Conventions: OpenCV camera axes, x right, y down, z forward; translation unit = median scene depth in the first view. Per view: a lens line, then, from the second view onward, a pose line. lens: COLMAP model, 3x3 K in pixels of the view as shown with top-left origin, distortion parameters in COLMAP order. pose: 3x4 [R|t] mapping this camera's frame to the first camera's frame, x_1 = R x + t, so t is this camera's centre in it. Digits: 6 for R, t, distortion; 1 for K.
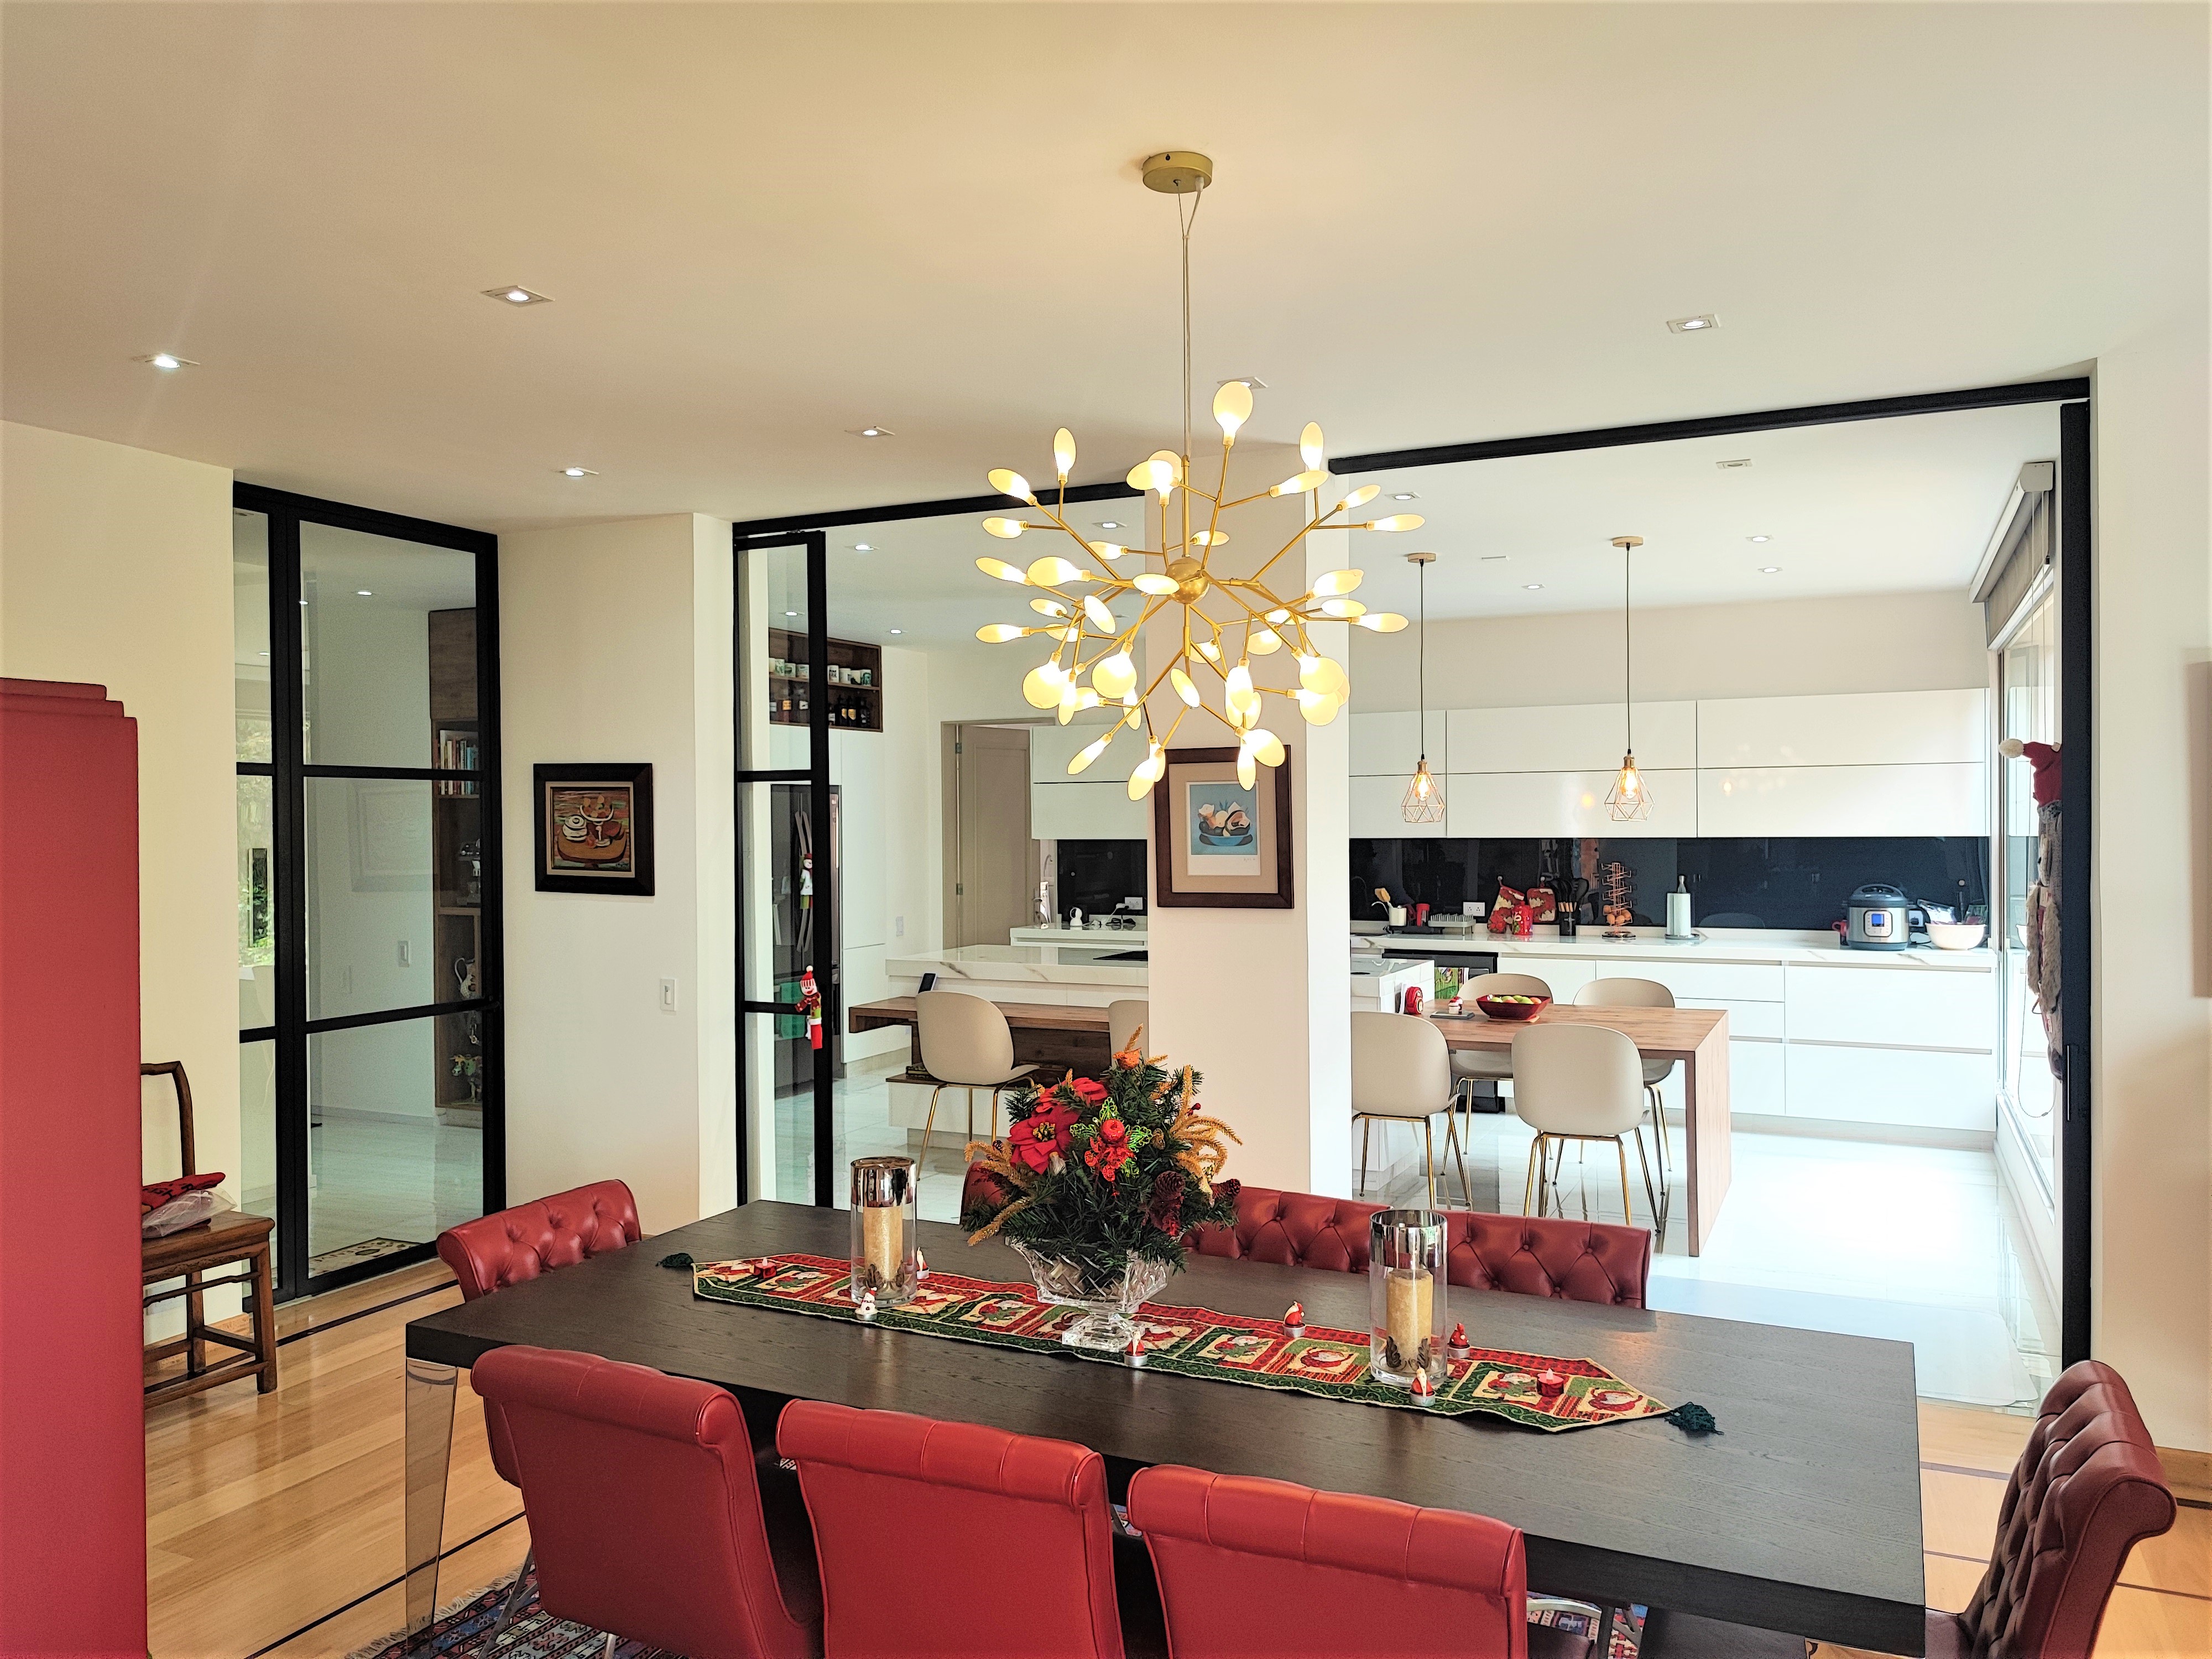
lens RADIAL K [[1575.8, 0, 1108.3], [0, 1575.8, 835.8], [0, 0, 1]] dist [-0.006893, -0.001977]
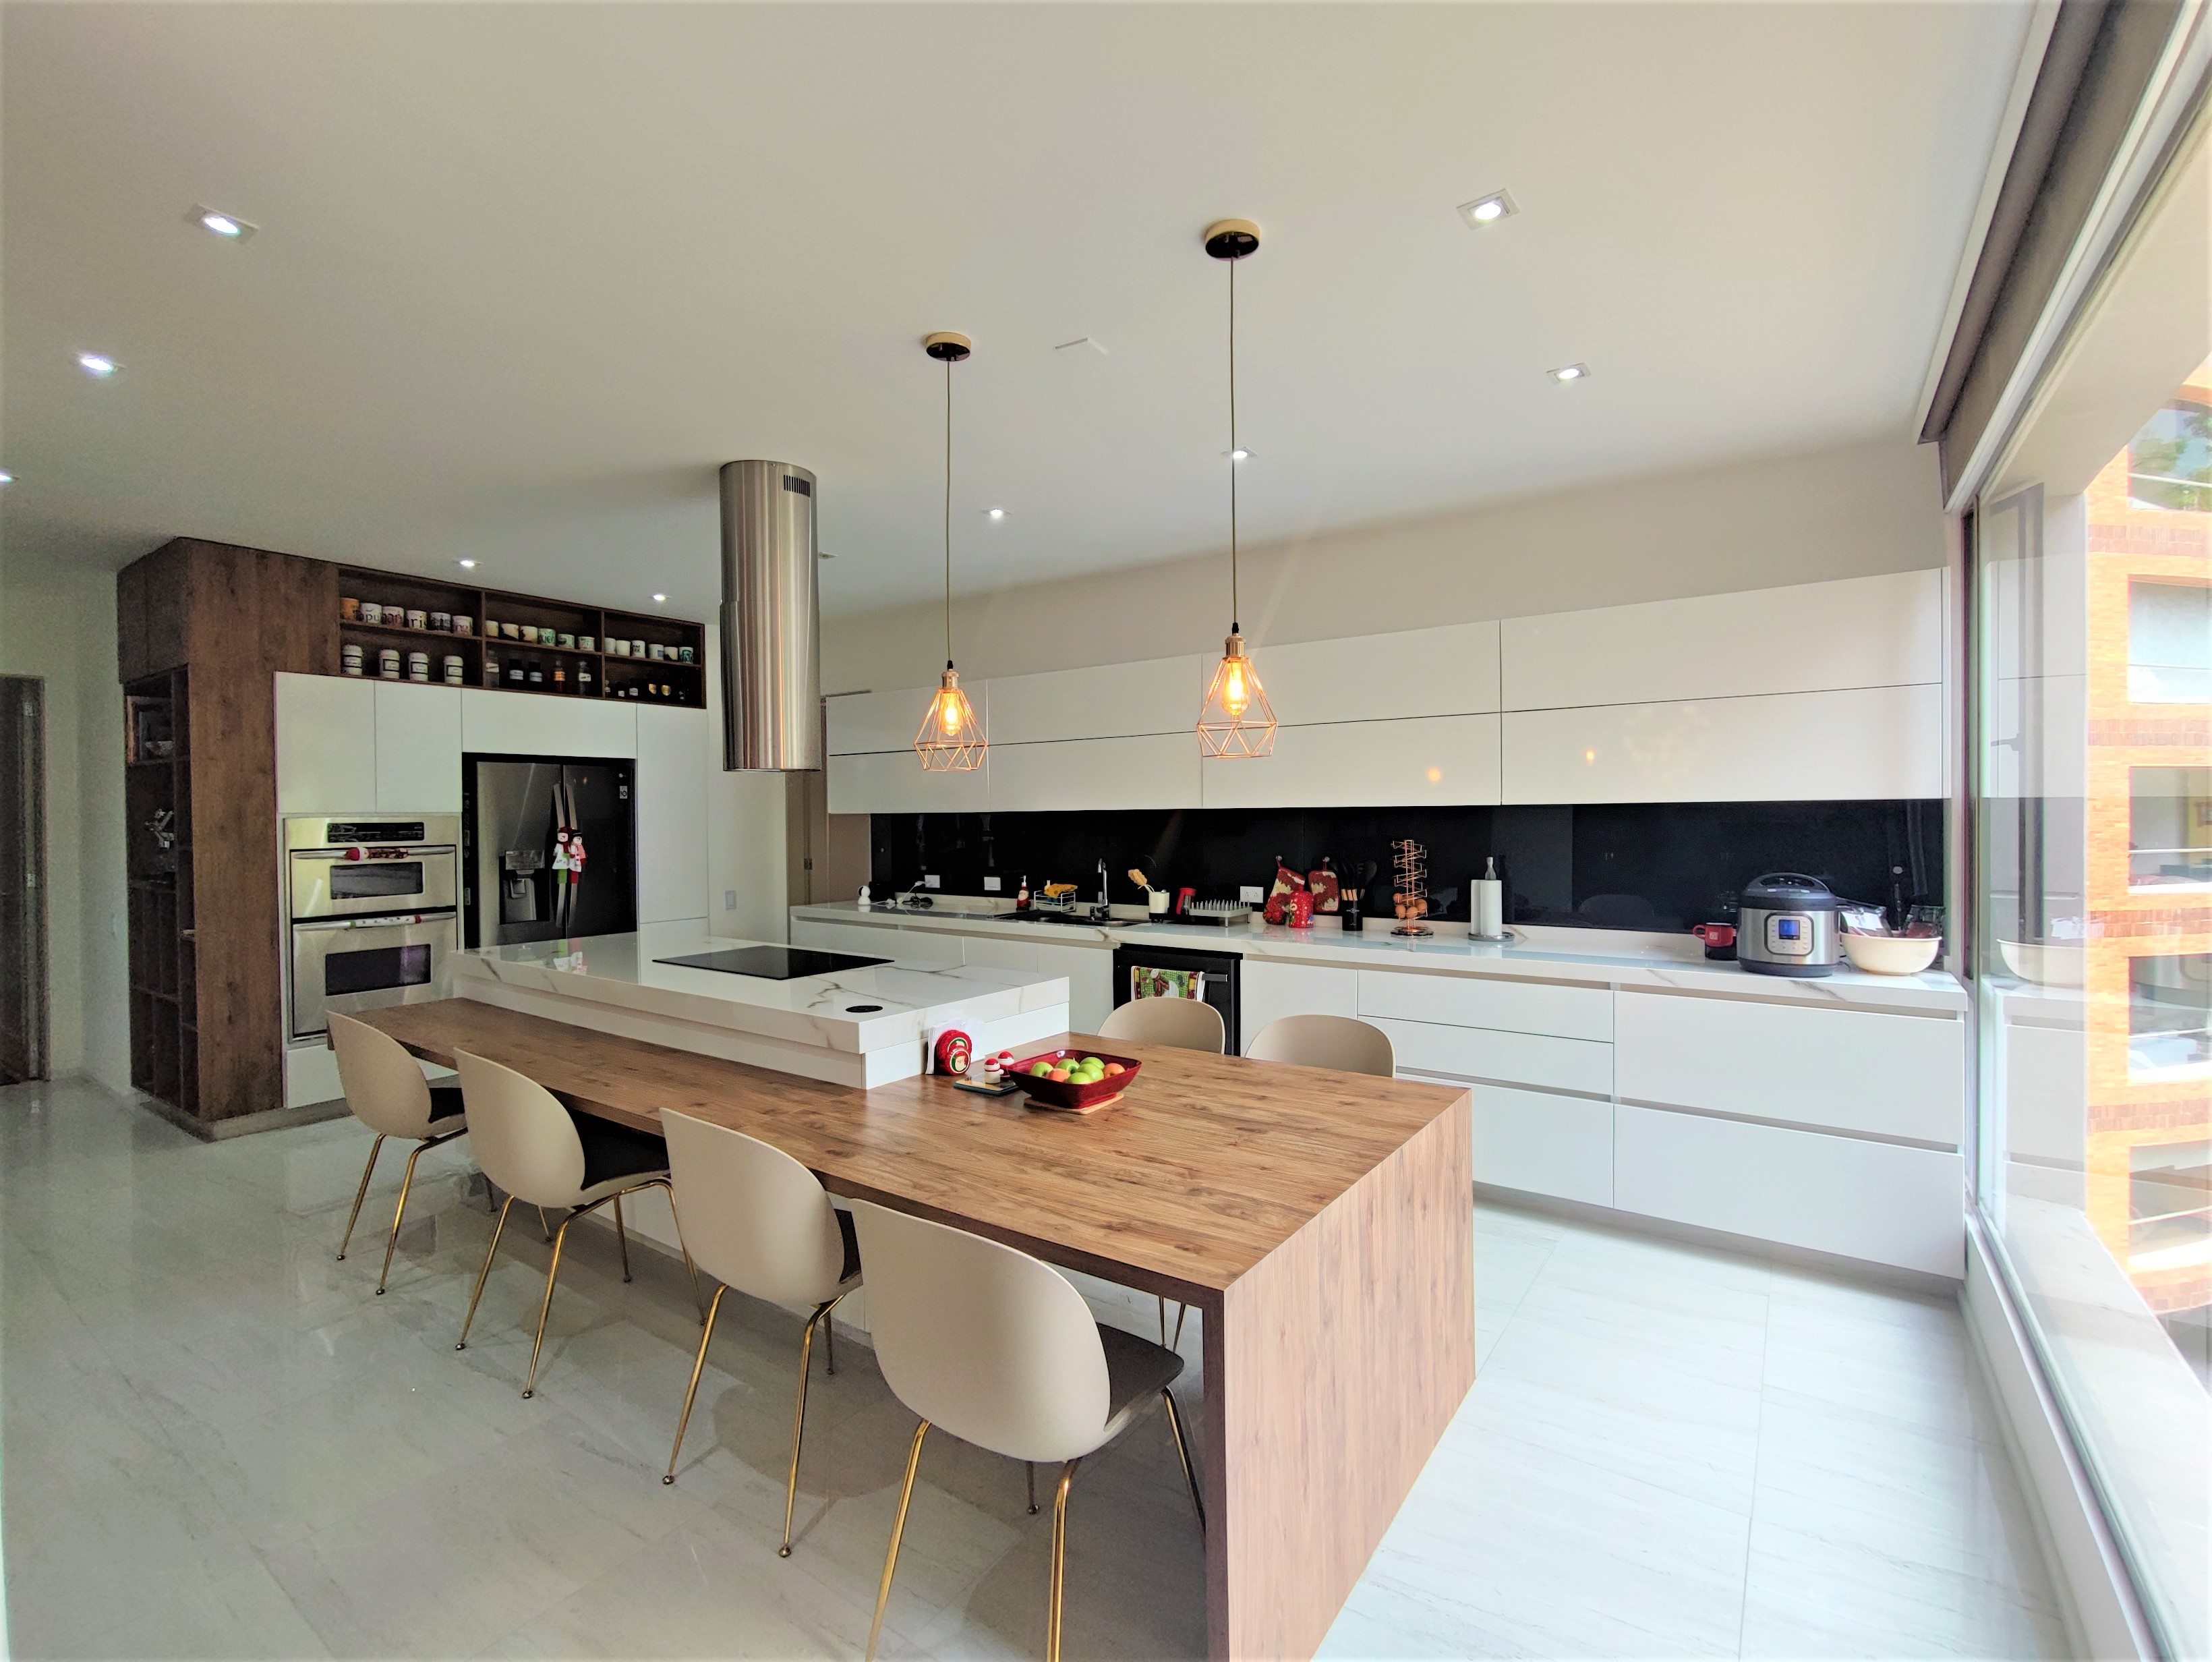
lens RADIAL K [[1006.6, 0, 1105.7], [0, 1006.6, 823.0], [0, 0, 1]] dist [-0.003689, -0.000240]
pose [[0.988092, -0.000272, -0.153864, 0.245341], [0.000355, 1.000000, 0.000510, 0.008237], [0.153864, -0.000559, 0.988092, 0.468940]]
